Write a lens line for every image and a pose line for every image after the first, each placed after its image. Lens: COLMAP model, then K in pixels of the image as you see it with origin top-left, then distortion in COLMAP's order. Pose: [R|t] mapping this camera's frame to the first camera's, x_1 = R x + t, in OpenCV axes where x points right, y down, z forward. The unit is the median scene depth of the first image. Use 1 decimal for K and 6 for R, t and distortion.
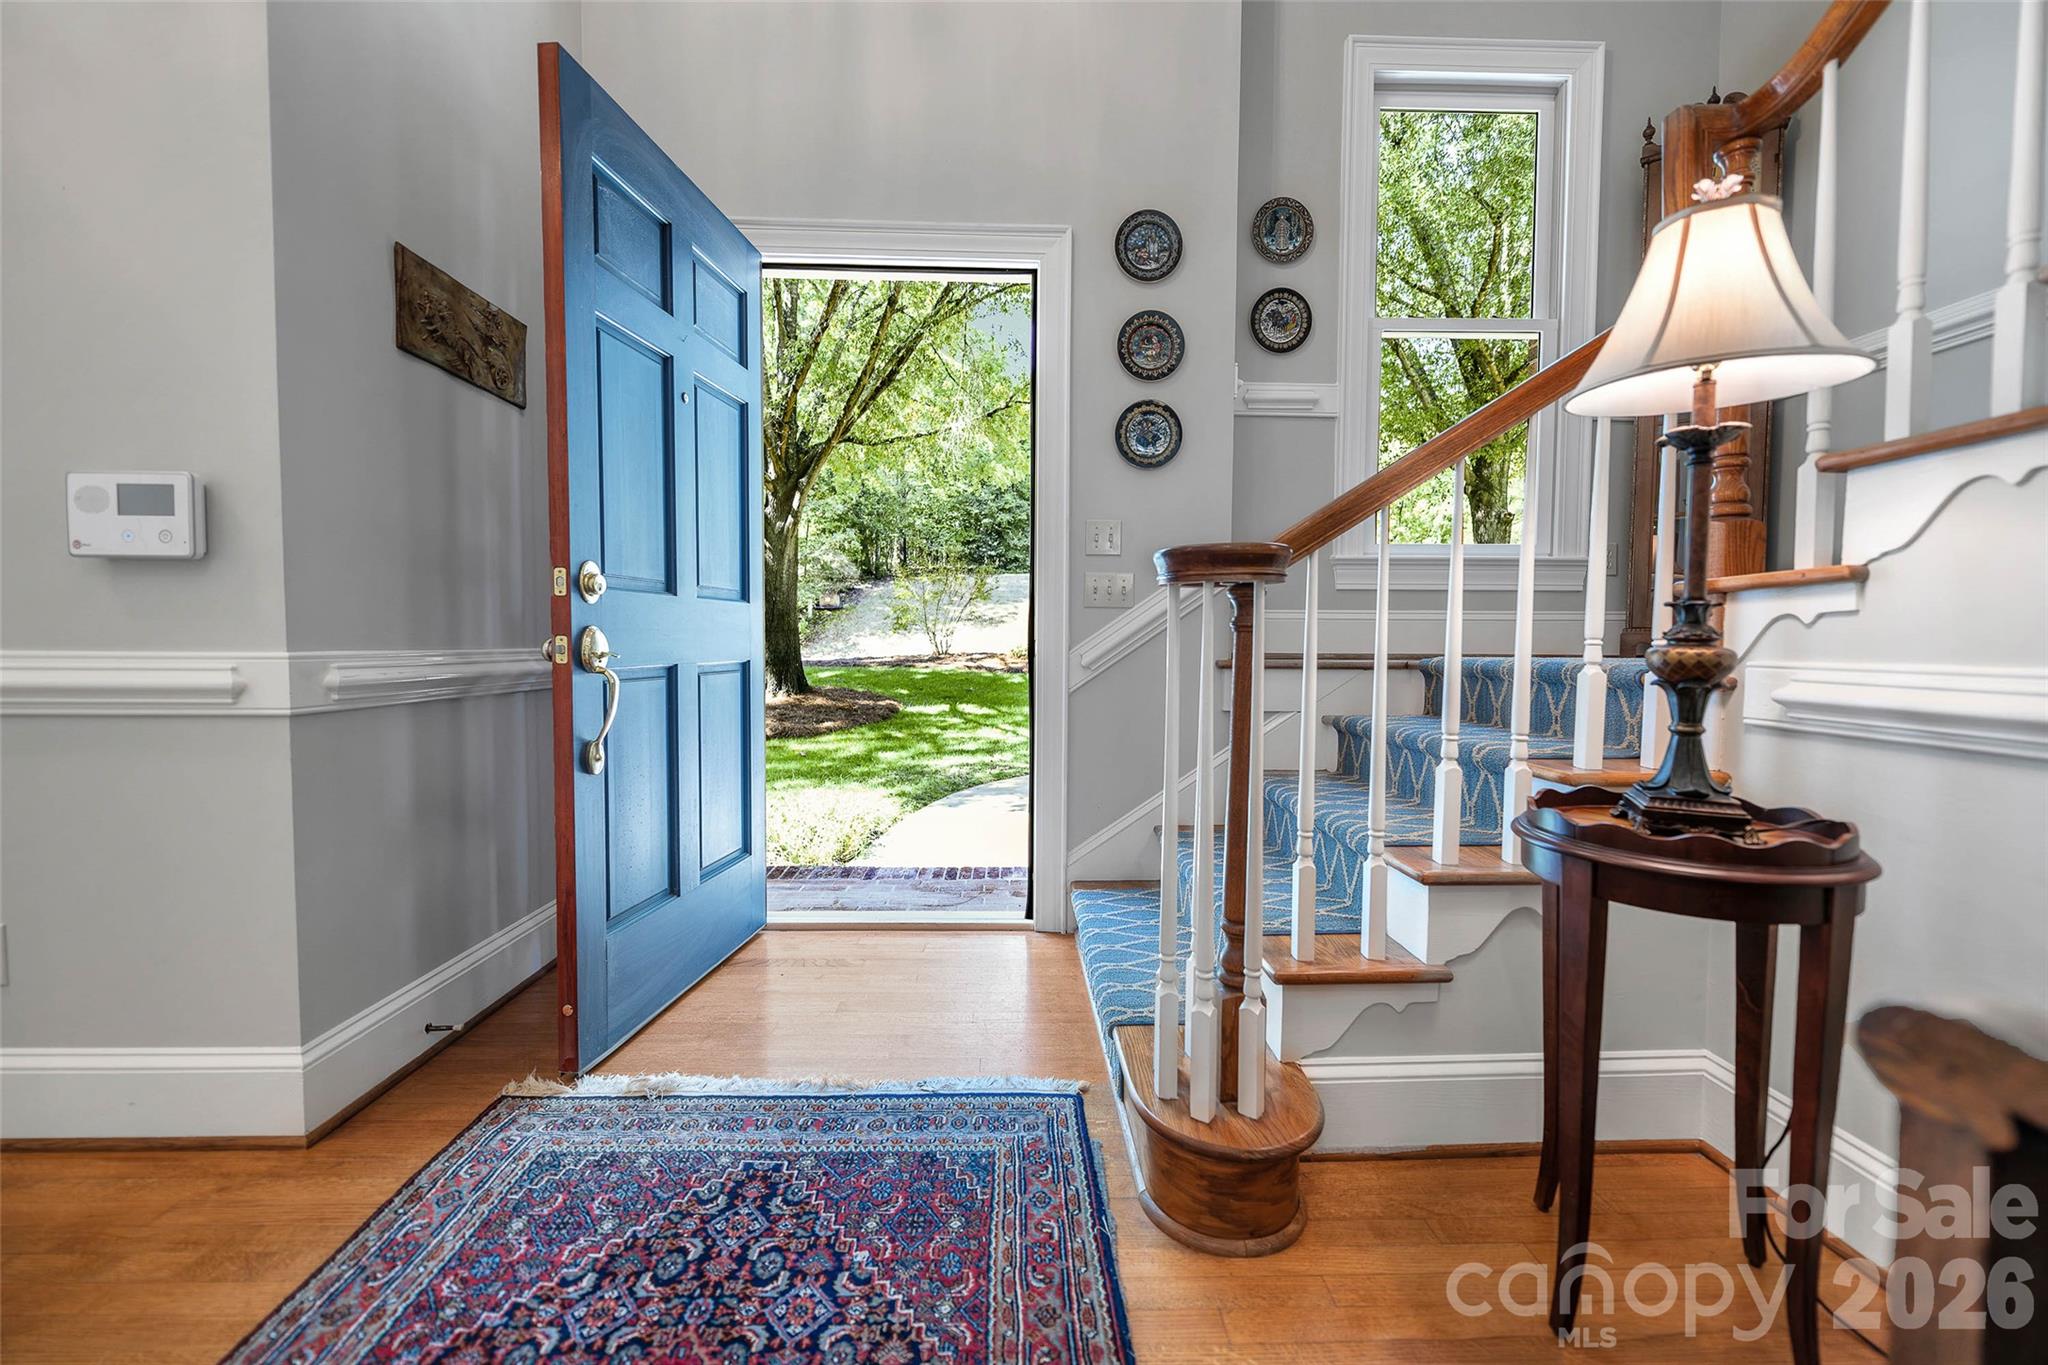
lens RADIAL K [[840.3, 0, 1027.0], [0, 840.3, 678.3], [0, 0, 1]] dist [-0.001142, -0.000152]
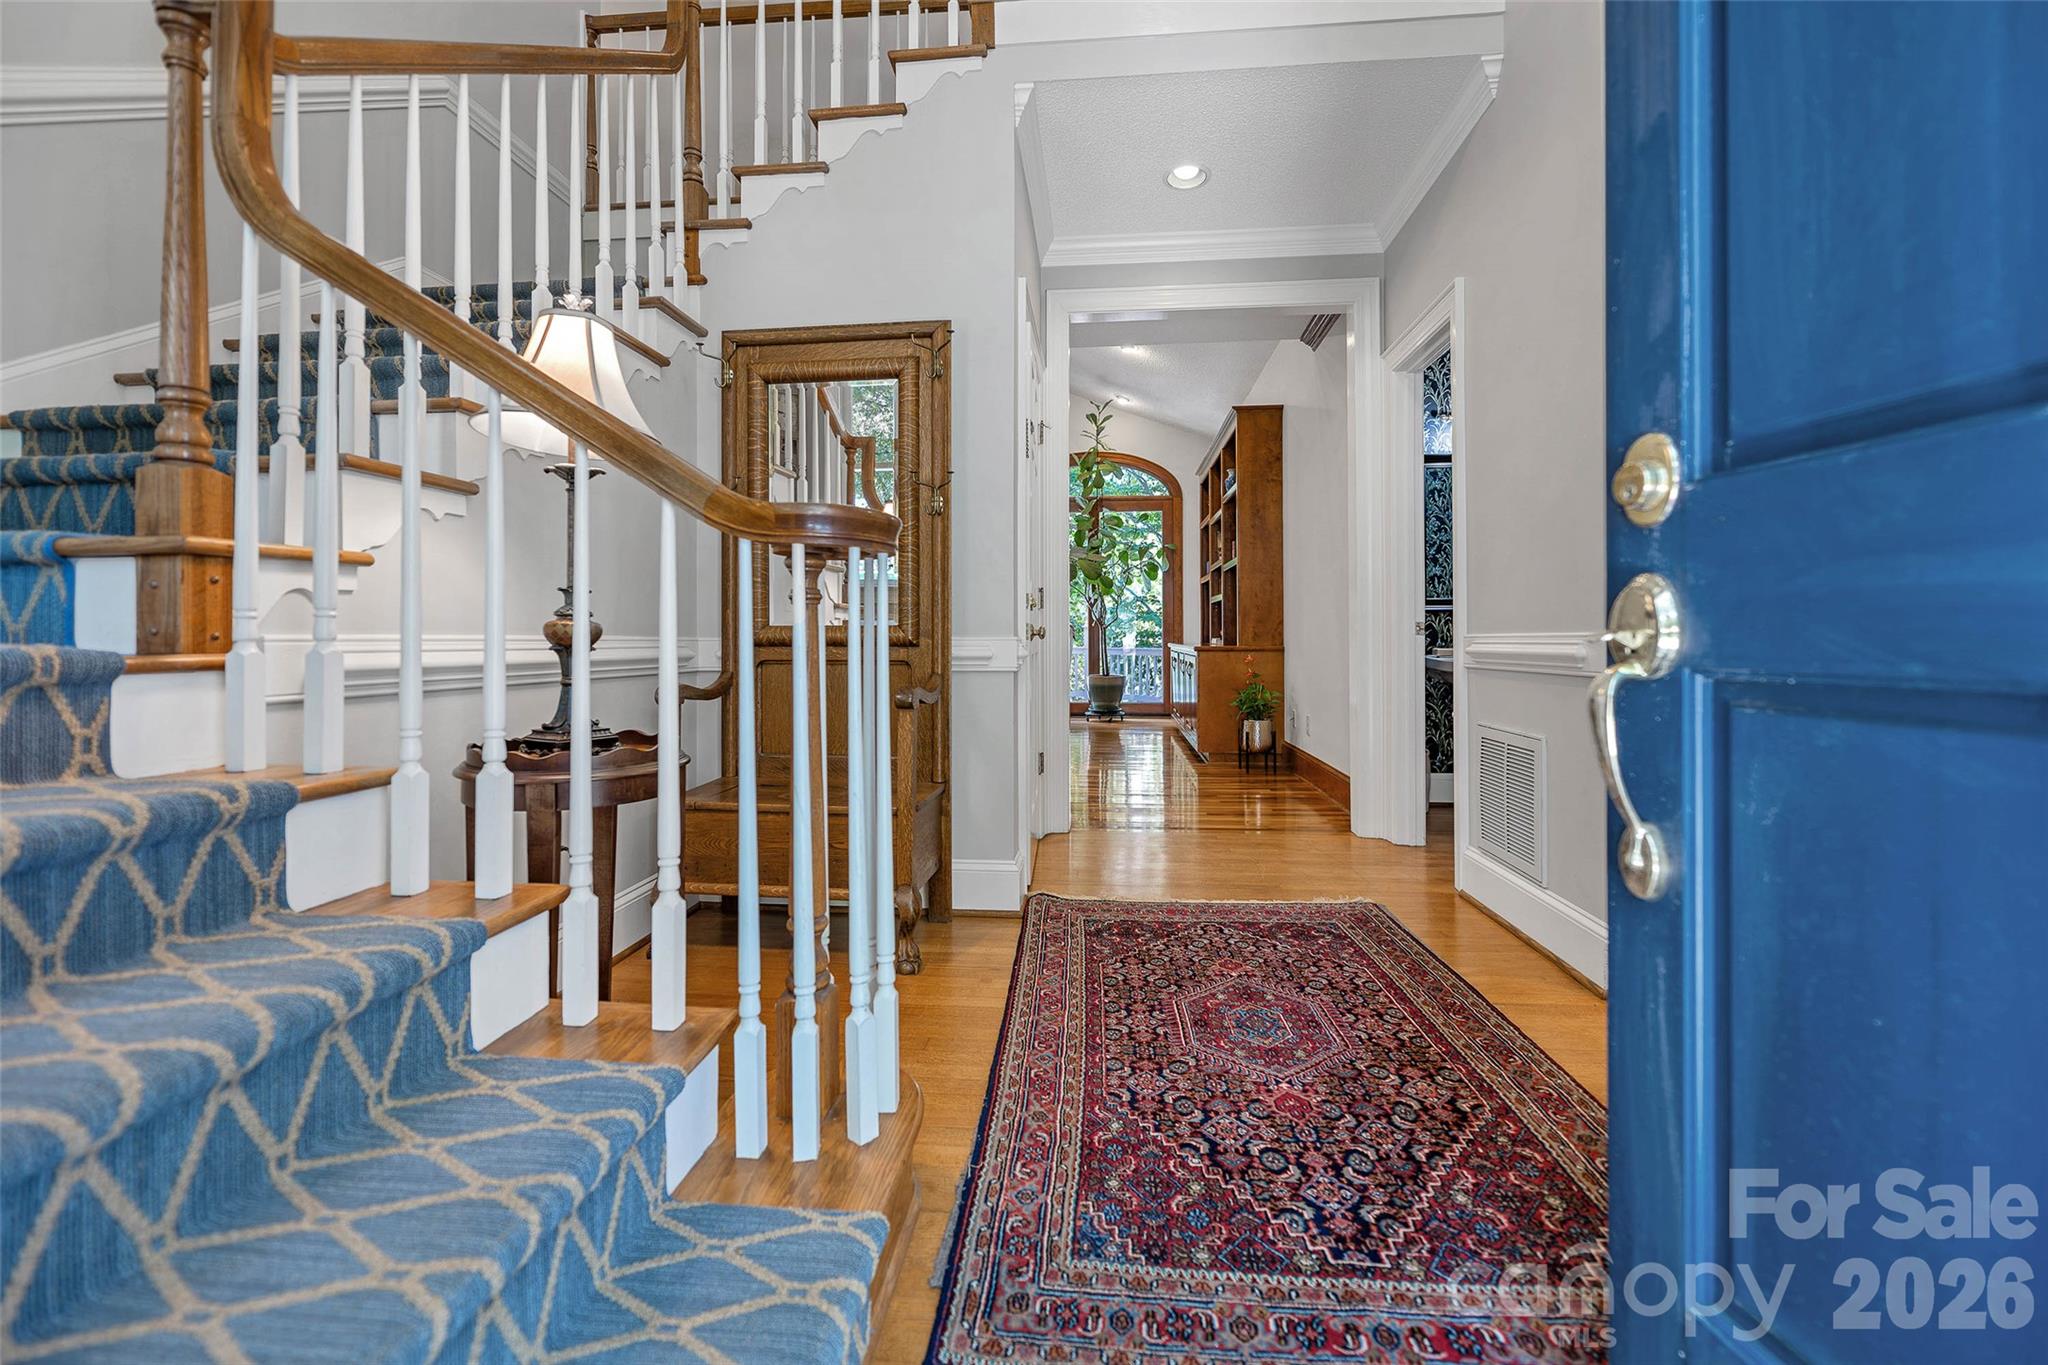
lens RADIAL K [[840.3, 0, 1048.1], [0, 840.3, 620.2], [0, 0, 1]] dist [-0.001142, -0.000152]
pose [[-0.995236, -0.004539, 0.097388, -0.098085], [-0.001115, 0.999380, 0.035184, -0.068318], [-0.097487, 0.034908, -0.994624, 1.915433]]
